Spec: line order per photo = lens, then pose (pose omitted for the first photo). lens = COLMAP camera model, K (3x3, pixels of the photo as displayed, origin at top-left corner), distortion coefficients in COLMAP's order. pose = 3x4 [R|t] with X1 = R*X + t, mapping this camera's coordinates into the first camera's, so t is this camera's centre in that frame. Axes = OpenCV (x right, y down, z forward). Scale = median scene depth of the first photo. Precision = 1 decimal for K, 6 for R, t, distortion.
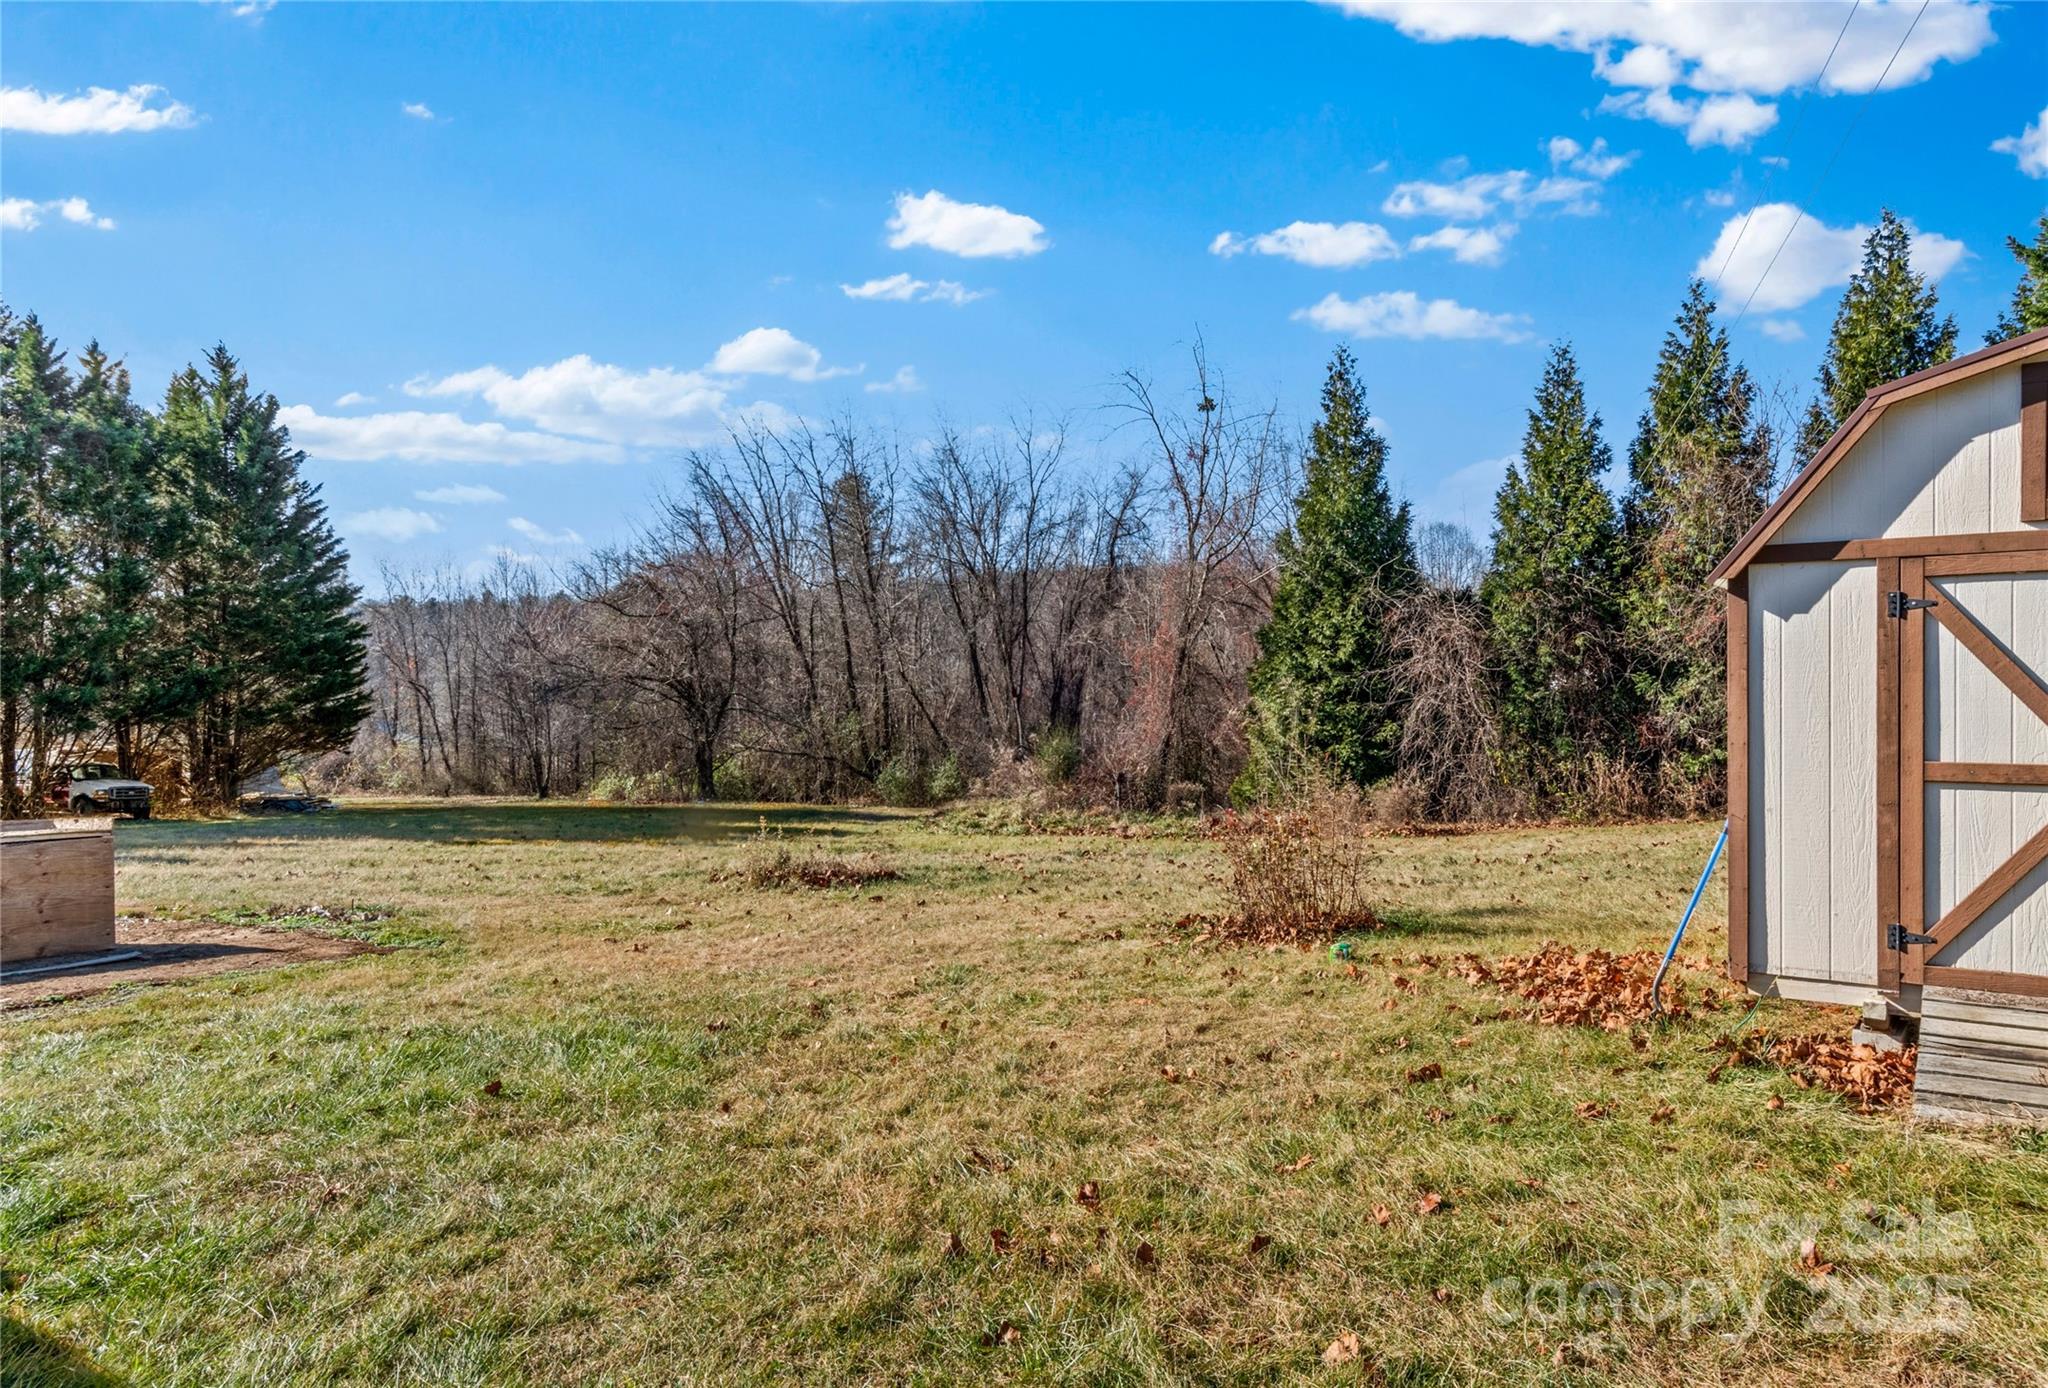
lens RADIAL K [[1261.8, 0, 1091.8], [0, 1261.8, 699.6], [0, 0, 1]] dist [0.002465, 0.013009]
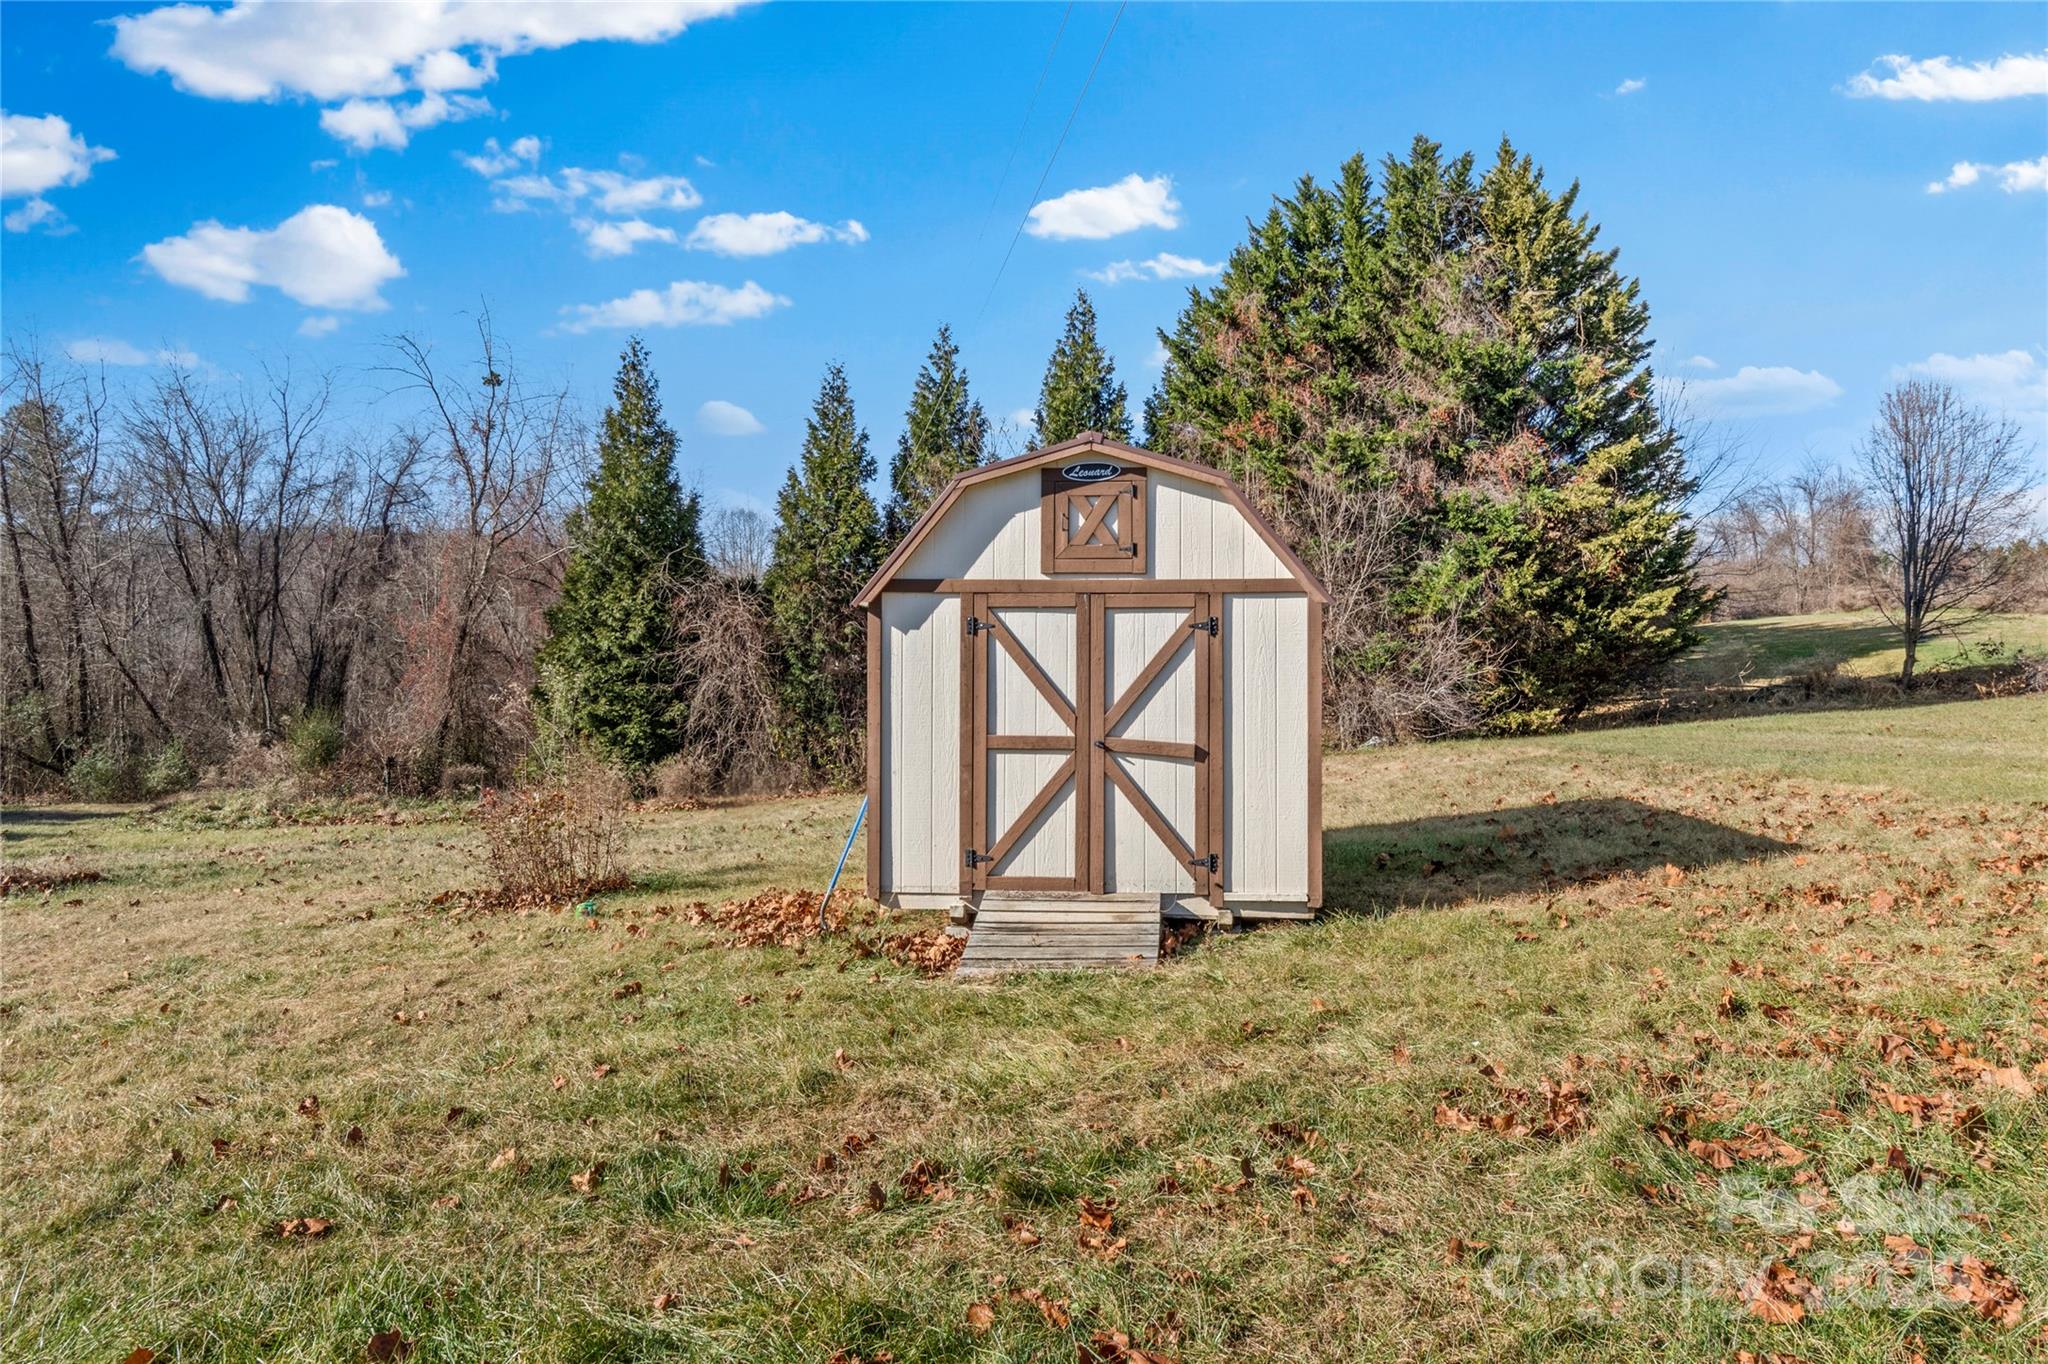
lens RADIAL K [[1241.6, 0, 1029.7], [0, 1241.6, 664.3], [0, 0, 1]] dist [-0.011009, 0.003244]
pose [[0.880653, 0.010590, 0.473644, 0.005445], [-0.005354, 0.999909, -0.012401, -0.002647], [-0.473732, 0.008385, 0.880629, -0.049878]]
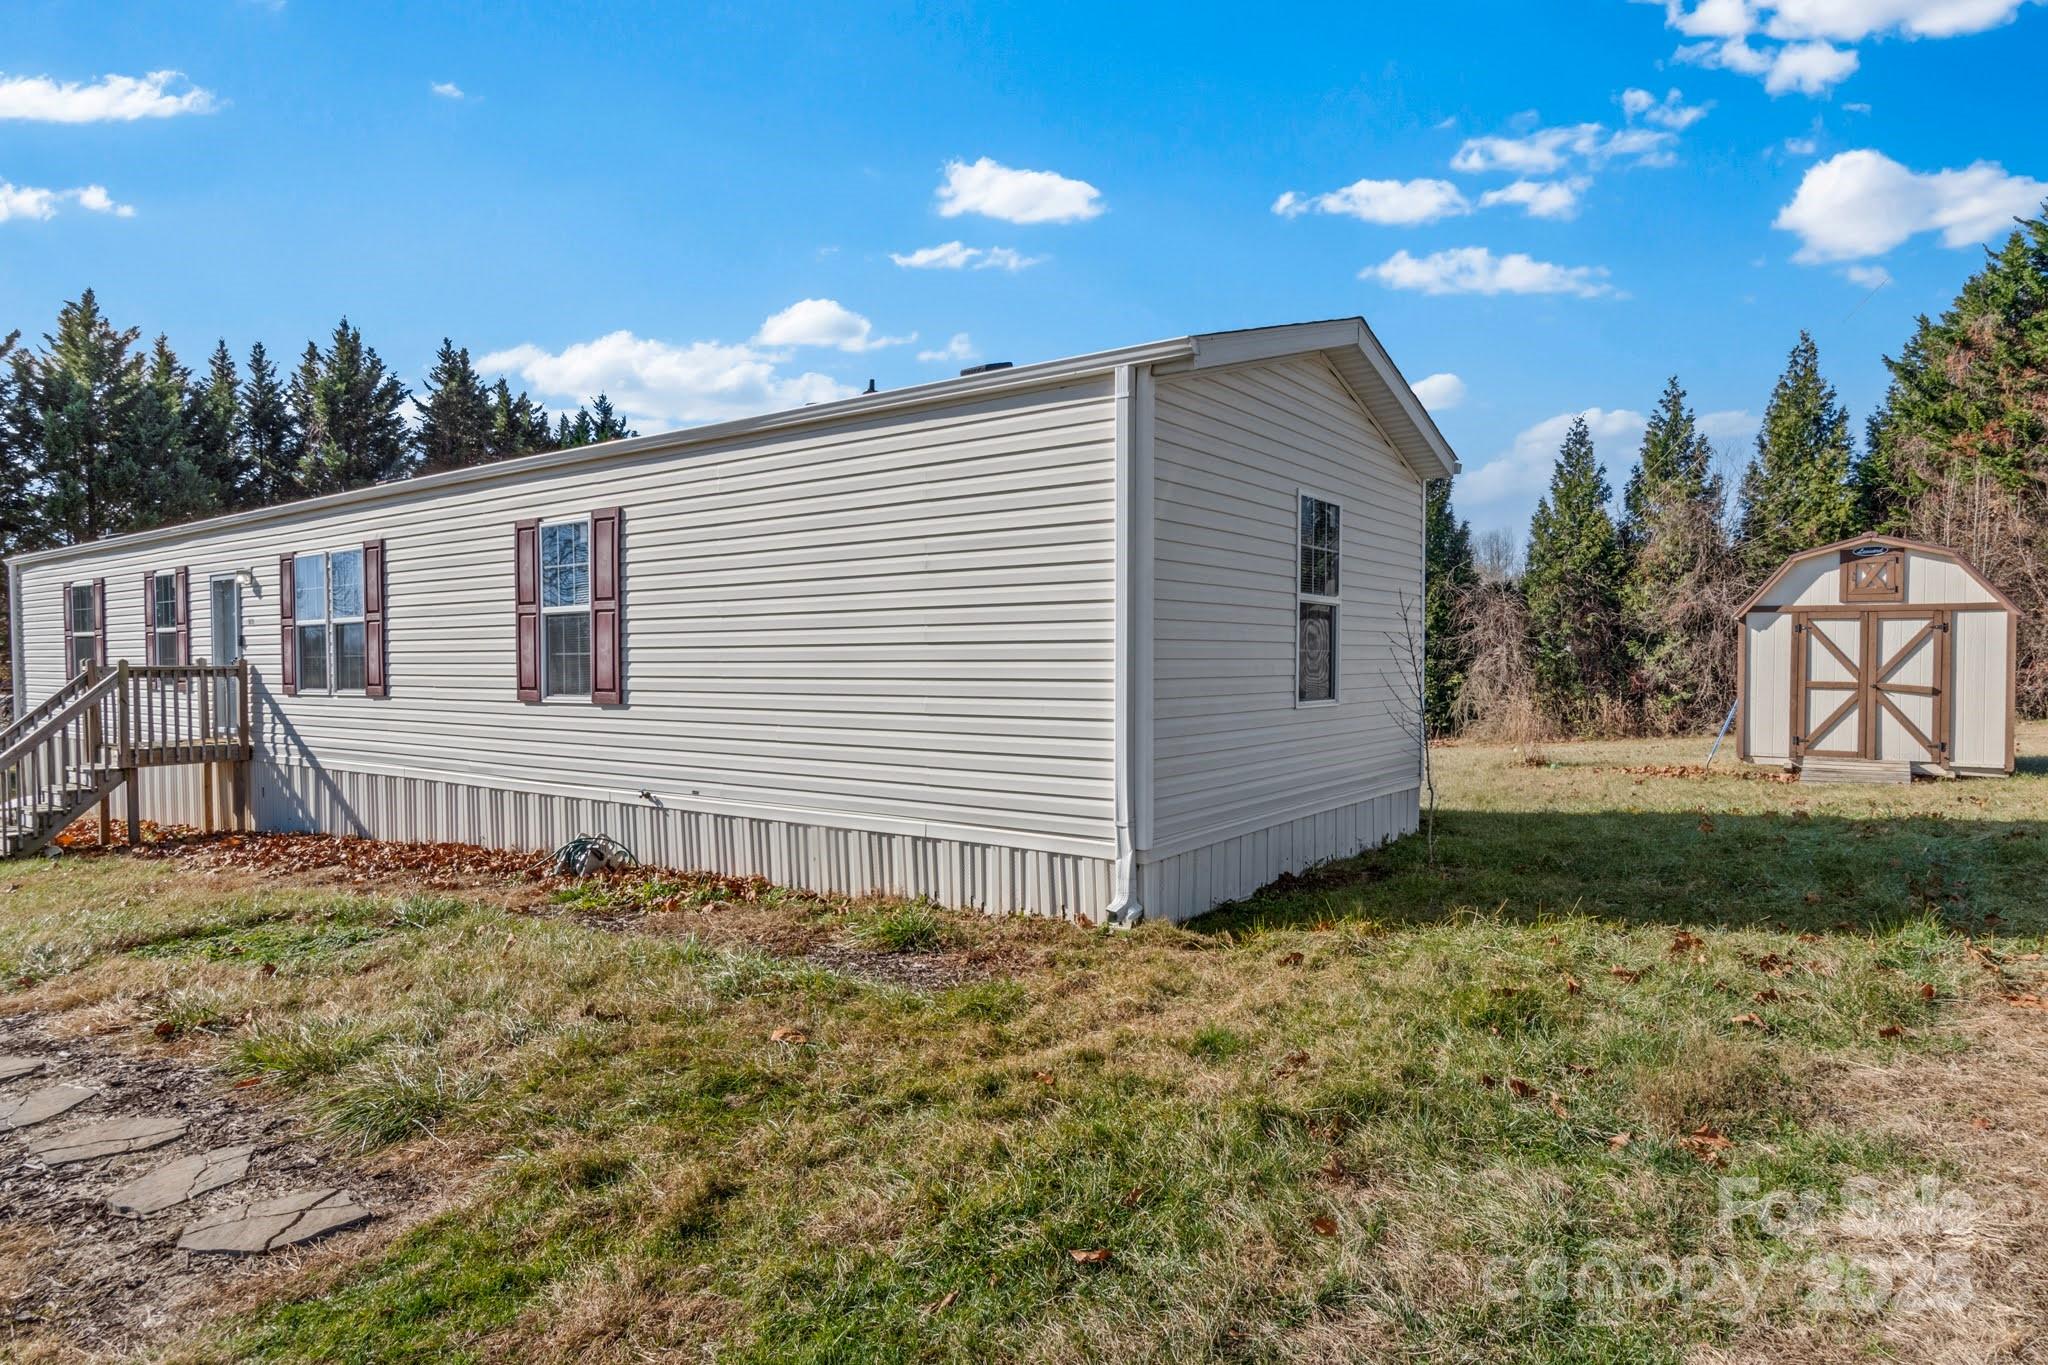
lens RADIAL K [[1100.8, 0, 1106.8], [0, 1100.8, 672.5], [0, 0, 1]] dist [0.017421, 0.000122]
pose [[0.999957, 0.008990, 0.002455, -0.183759], [-0.009029, 0.999826, 0.016327, 0.000275], [-0.002308, -0.016348, 0.999864, -0.296417]]
